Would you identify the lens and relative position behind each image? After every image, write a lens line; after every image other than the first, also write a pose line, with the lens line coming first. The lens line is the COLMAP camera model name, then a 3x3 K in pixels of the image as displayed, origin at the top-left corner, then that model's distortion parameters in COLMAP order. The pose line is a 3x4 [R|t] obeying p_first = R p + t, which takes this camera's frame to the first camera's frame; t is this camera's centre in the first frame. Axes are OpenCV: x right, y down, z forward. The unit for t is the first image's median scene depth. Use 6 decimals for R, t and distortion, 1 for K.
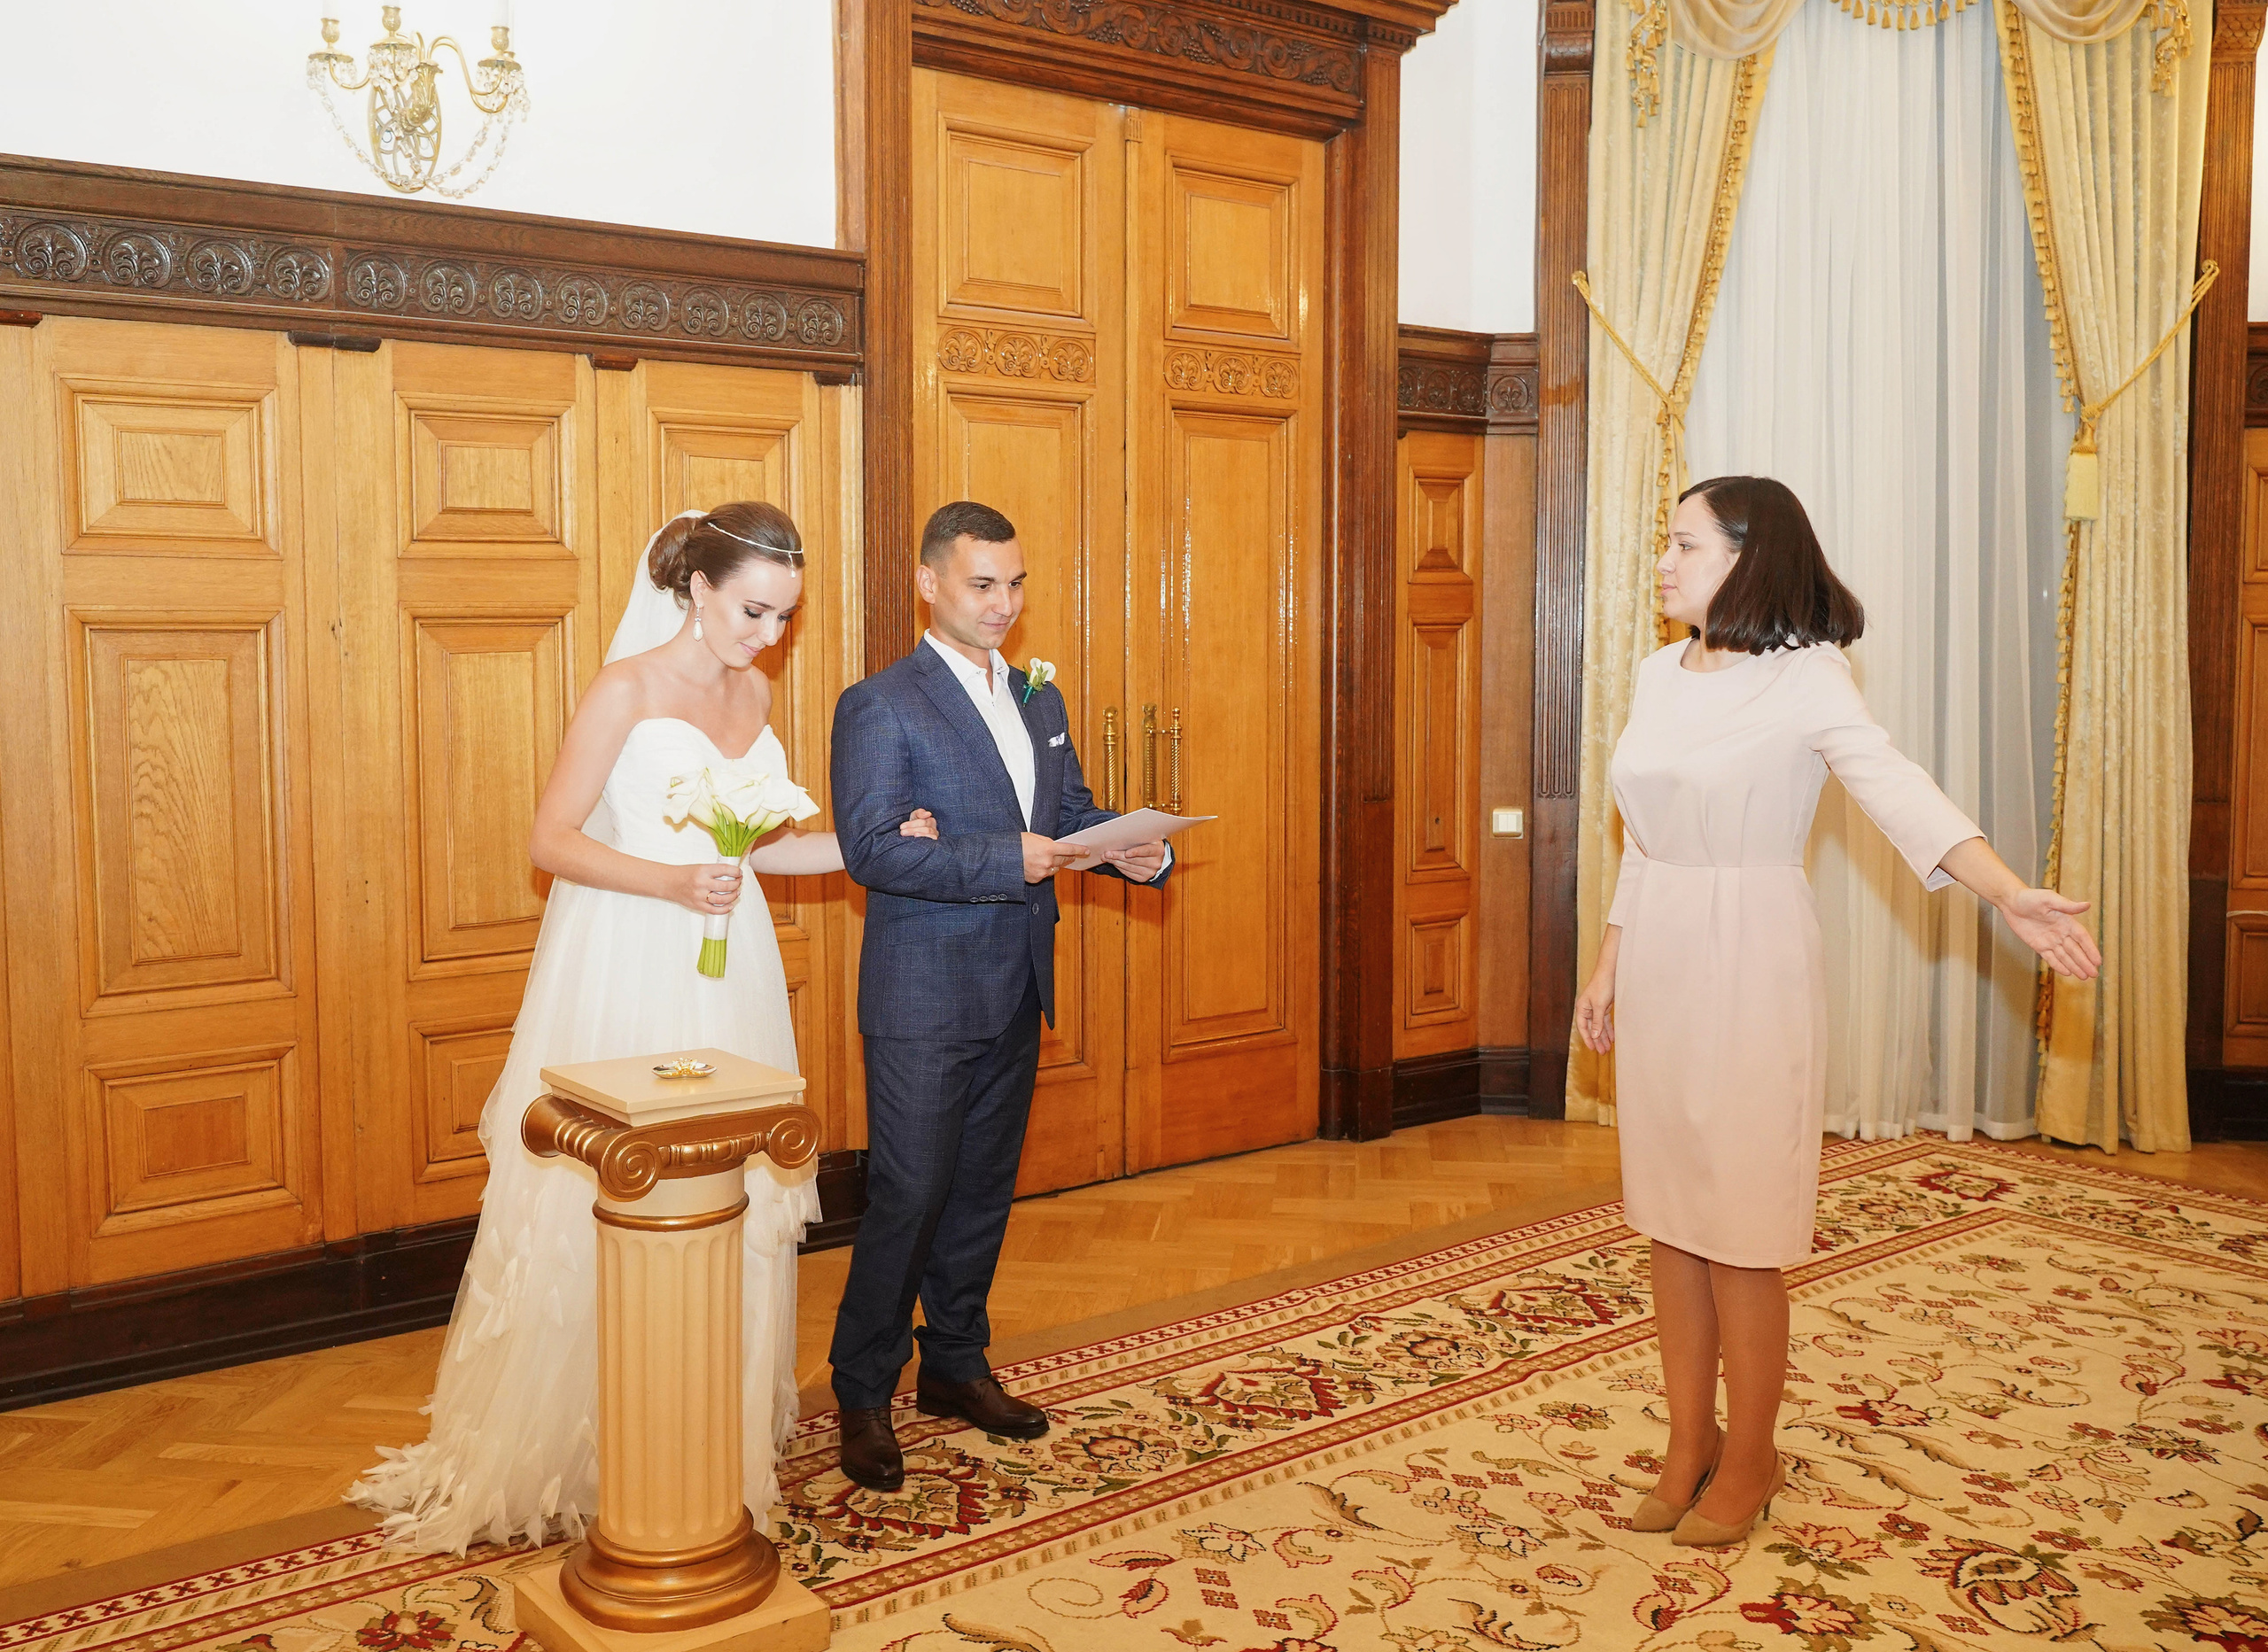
lens RADIAL K [[2115.7, 0, 1124.9], [0, 2115.7, 756.8], [0, 0, 1]] dist [-0.006458, 0.021545]
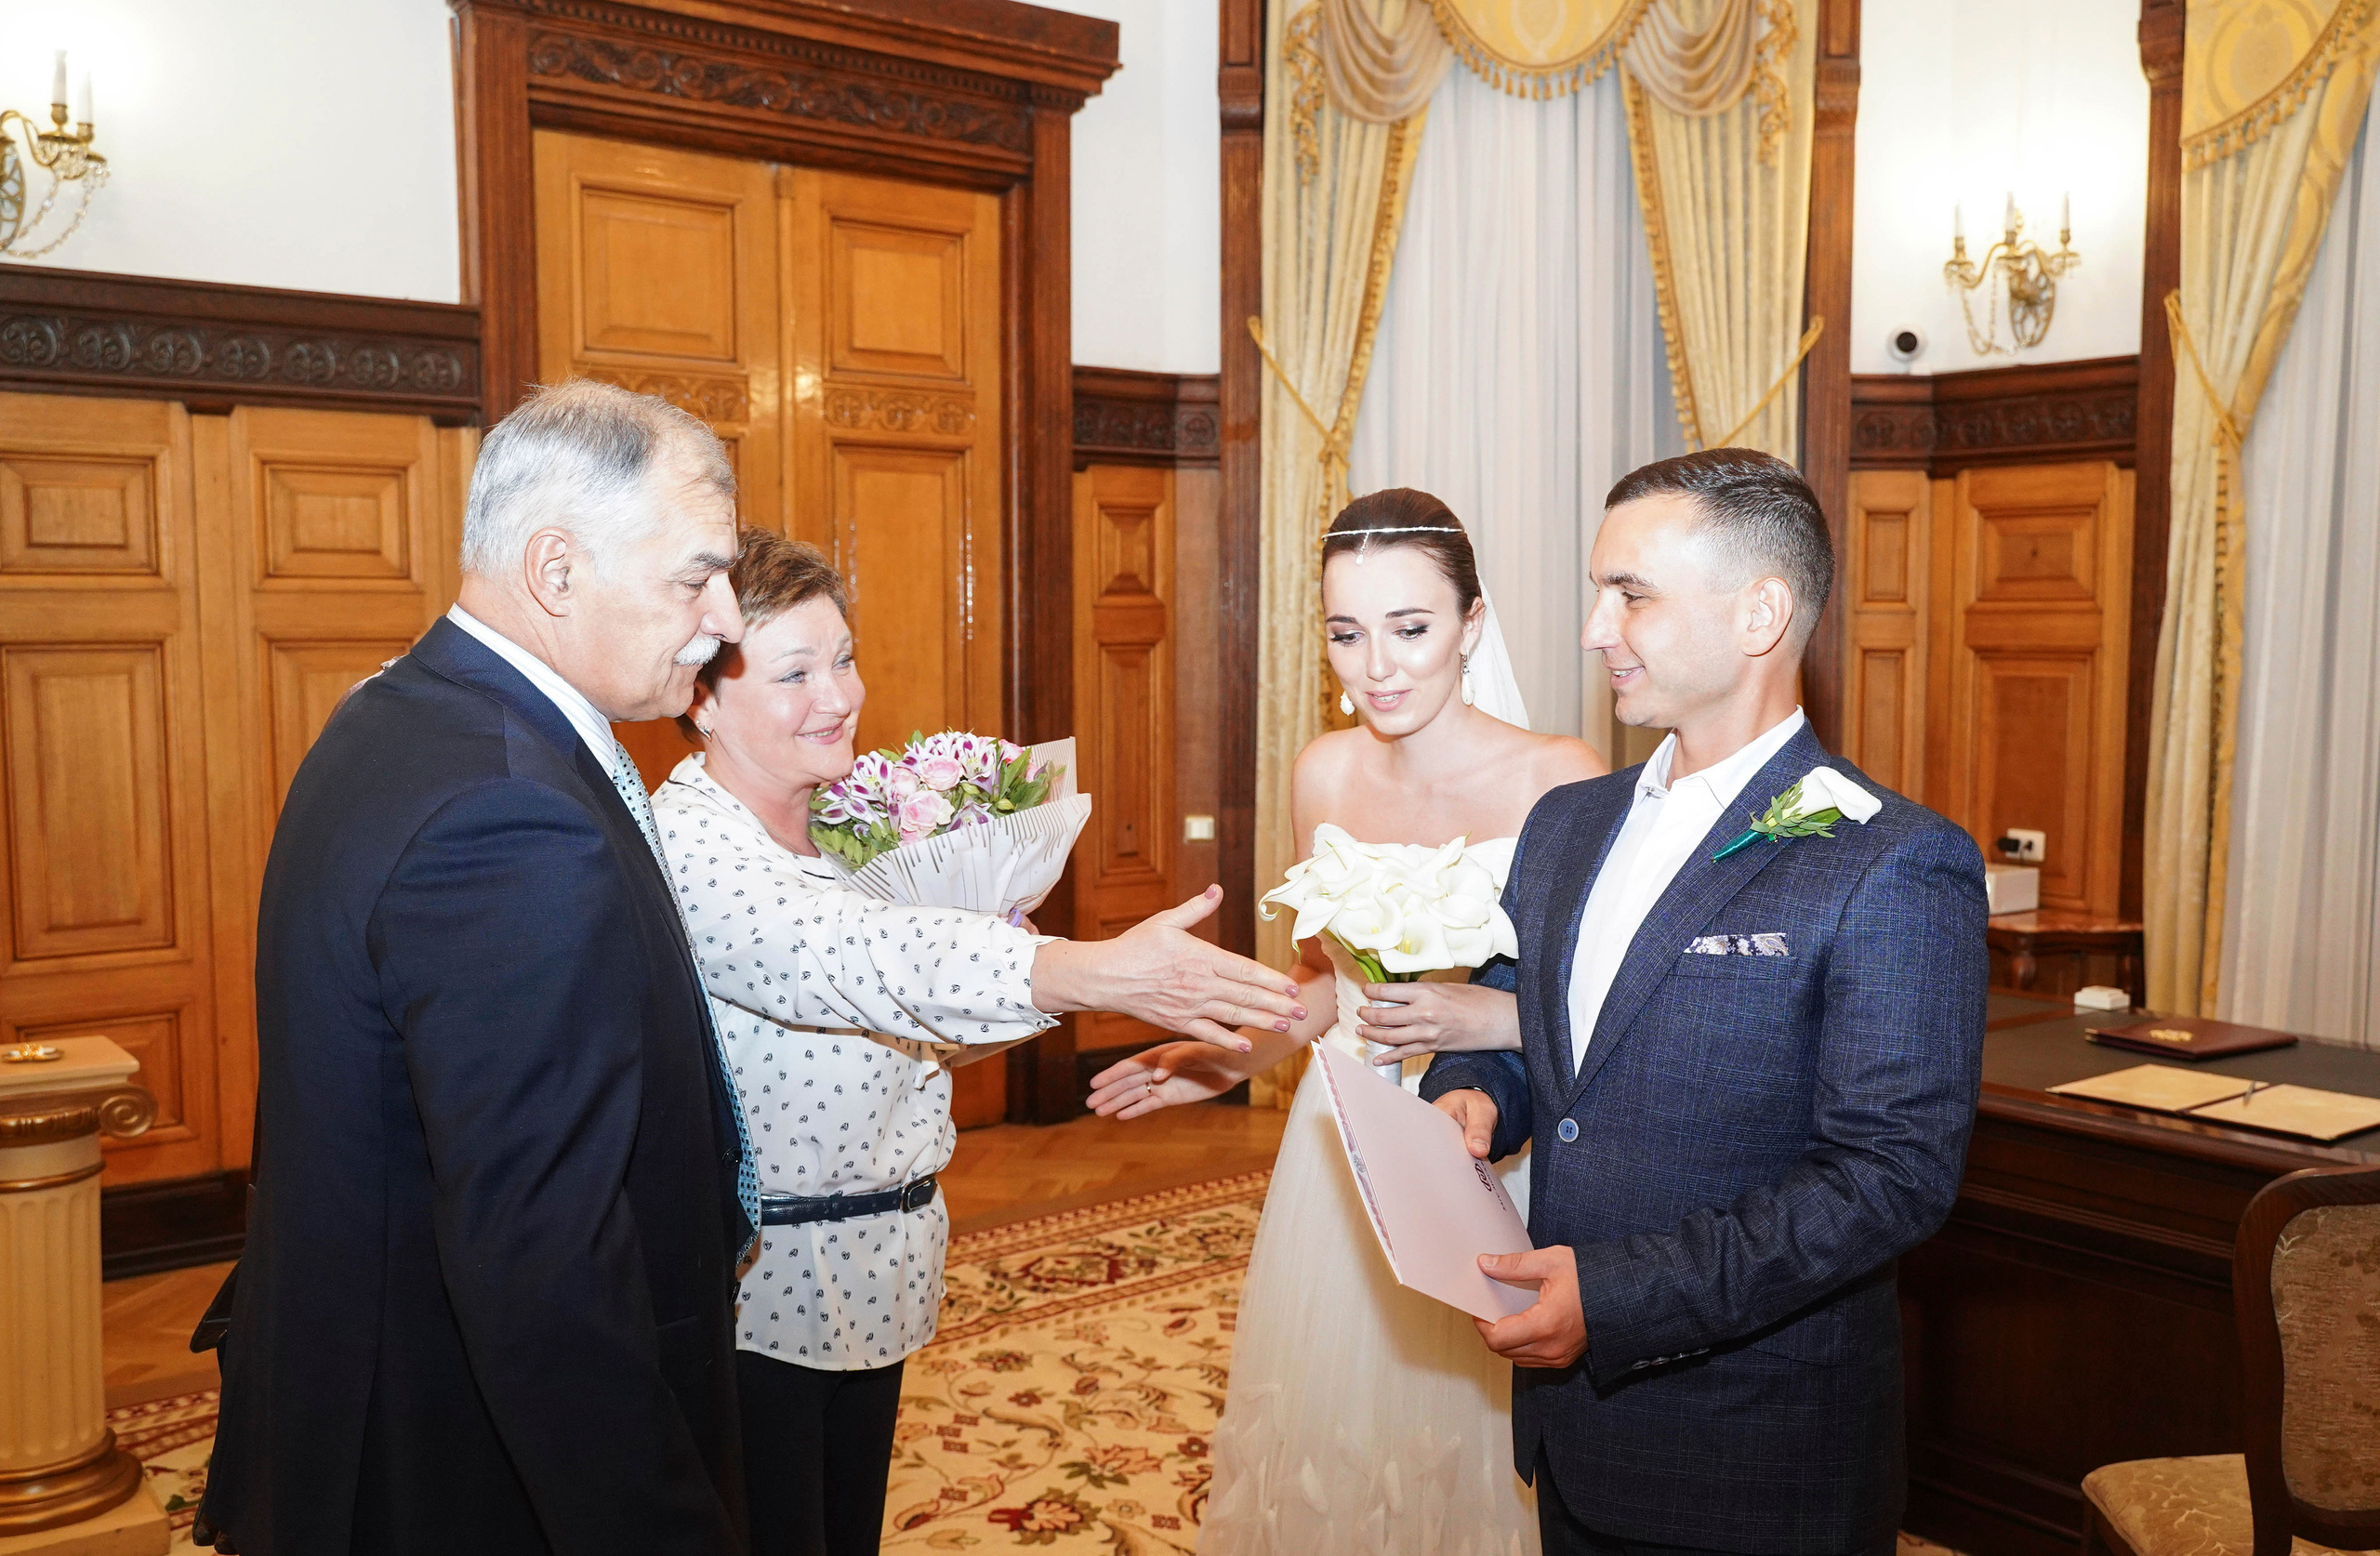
lens RADIAL K [[2083.5, 0, 1190.0], [0, 2083.5, 778.0], [0, 0, 1]] dist [0.000400, 0.005555]
pose [[0.999046, 0.003603, 0.043517, 0.148096], [-0.004053, 0.999939, 0.010266, -0.006579], [-0.043478, -0.010433, 0.999000, -0.064012]]
